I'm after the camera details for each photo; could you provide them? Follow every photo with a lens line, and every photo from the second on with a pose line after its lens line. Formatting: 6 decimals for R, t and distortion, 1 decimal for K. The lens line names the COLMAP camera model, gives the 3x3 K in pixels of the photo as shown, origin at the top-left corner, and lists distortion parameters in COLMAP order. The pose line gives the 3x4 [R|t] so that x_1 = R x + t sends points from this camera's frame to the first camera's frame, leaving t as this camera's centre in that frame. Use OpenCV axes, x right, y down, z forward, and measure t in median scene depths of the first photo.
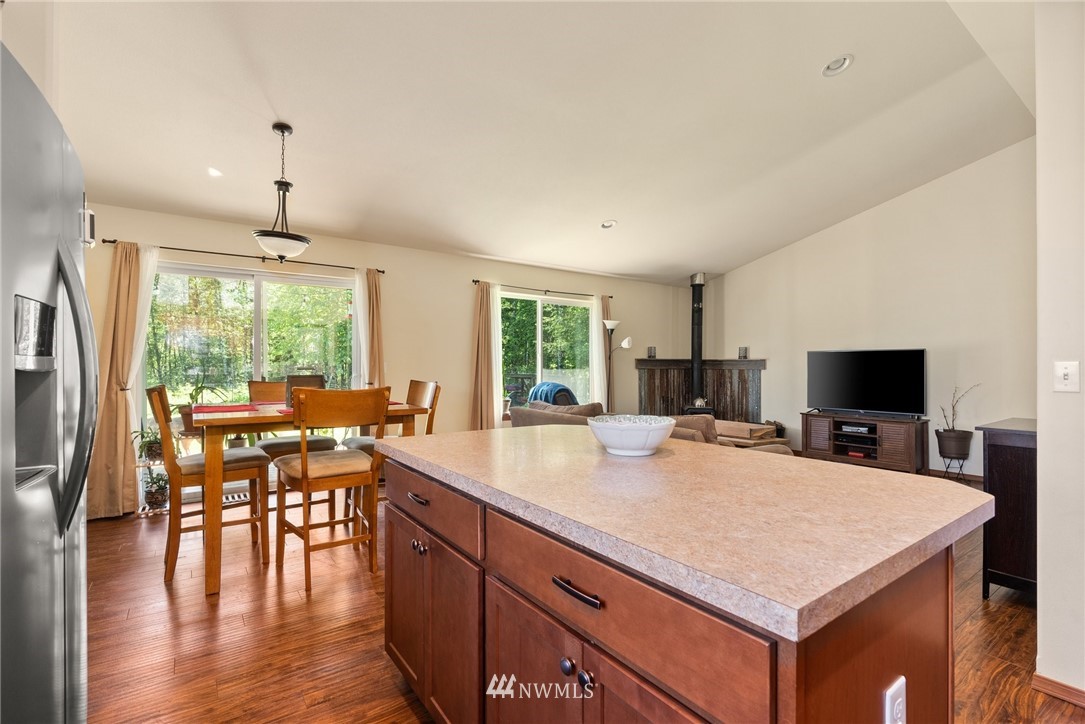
lens RADIAL K [[496.1, 0, 546.8], [0, 496.1, 358.5], [0, 0, 1]] dist [0.002302, -0.000127]
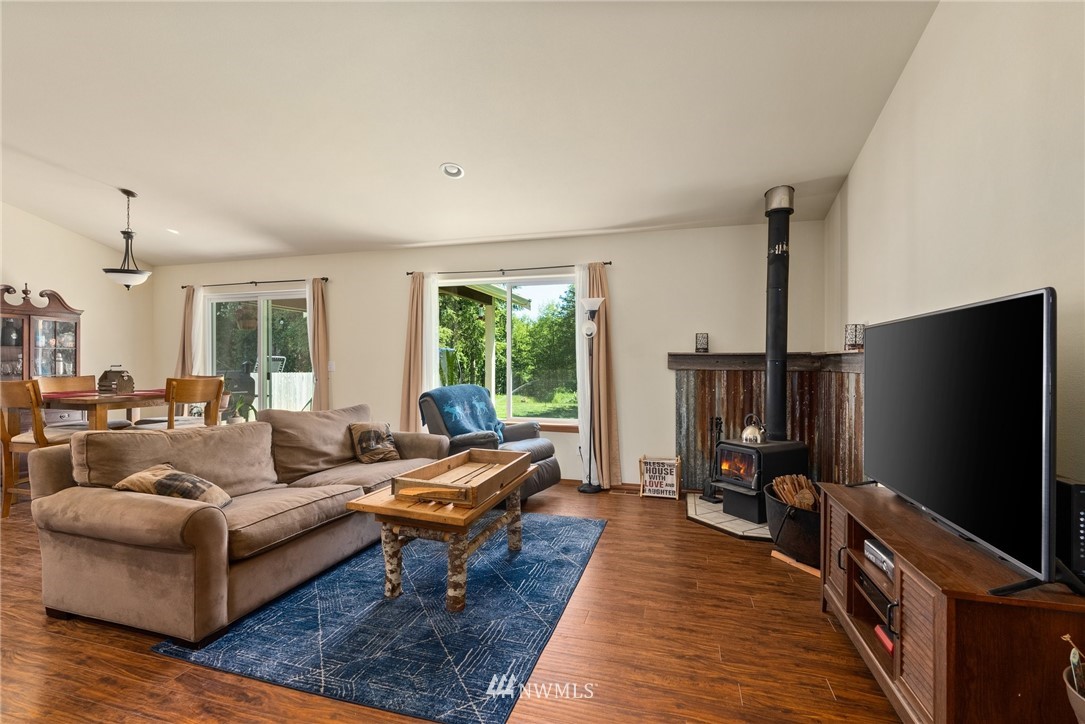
lens RADIAL K [[496.1, 0, 538.7], [0, 496.1, 366.5], [0, 0, 1]] dist [0.002302, -0.000127]
pose [[0.606127, 0.003465, -0.795360, 0.594506], [0.010161, 0.999875, 0.012100, 0.007744], [0.795303, -0.015415, 0.606017, 0.501456]]
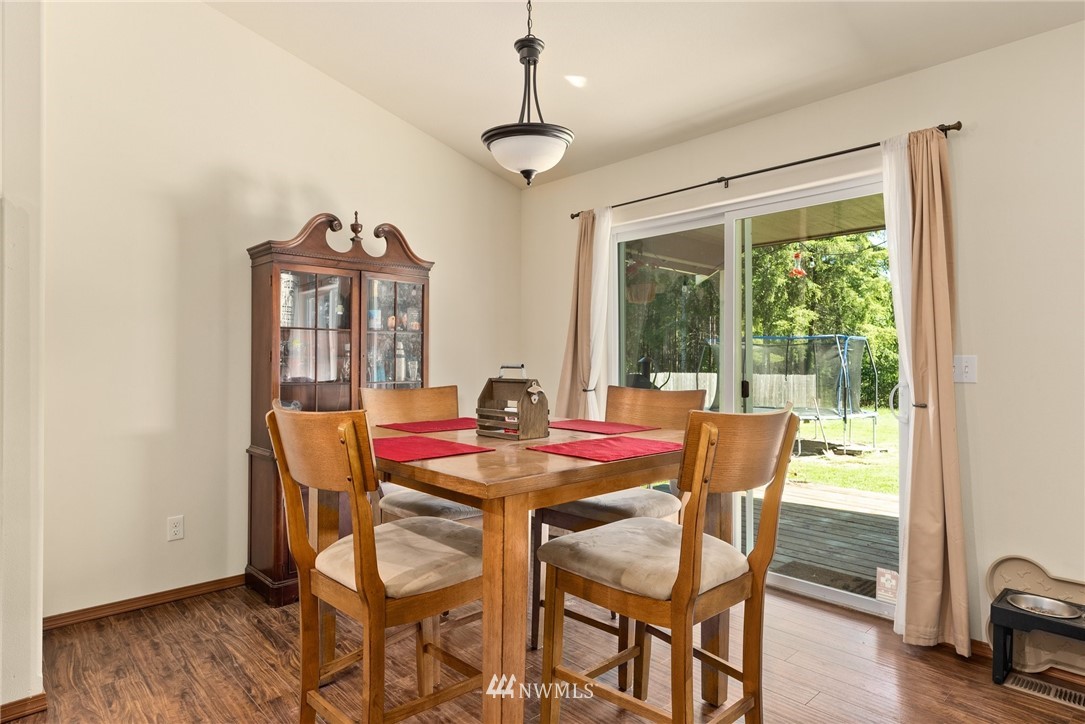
lens RADIAL K [[619.1, 0, 544.1], [0, 619.1, 364.2], [0, 0, 1]] dist [-0.004541, -0.001112]
pose [[0.124525, 0.003685, -0.992210, 0.084558], [0.012216, 0.999912, 0.005246, 0.006472], [0.992141, -0.012774, 0.124469, 0.435188]]
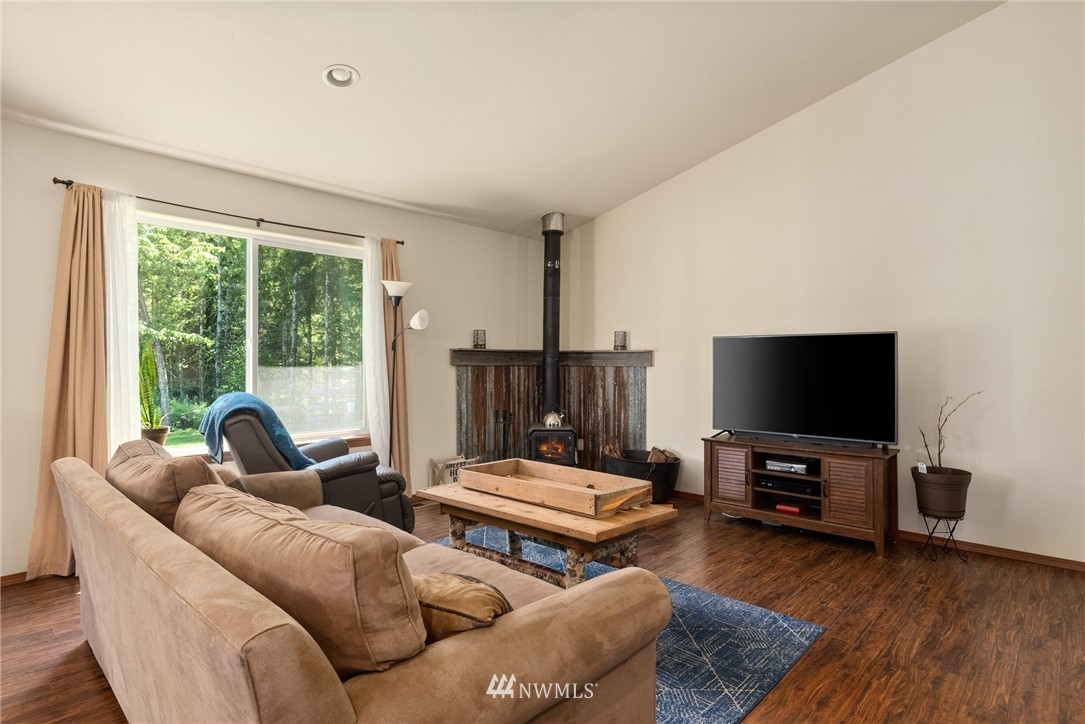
lens RADIAL K [[570.5, 0, 541.8], [0, 570.5, 357.1], [0, 0, 1]] dist [-0.003170, -0.000368]
pose [[0.982757, 0.001118, 0.184901, 0.163744], [-0.002440, 0.999973, 0.006919, 0.005210], [-0.184888, -0.007251, 0.982733, 0.304528]]
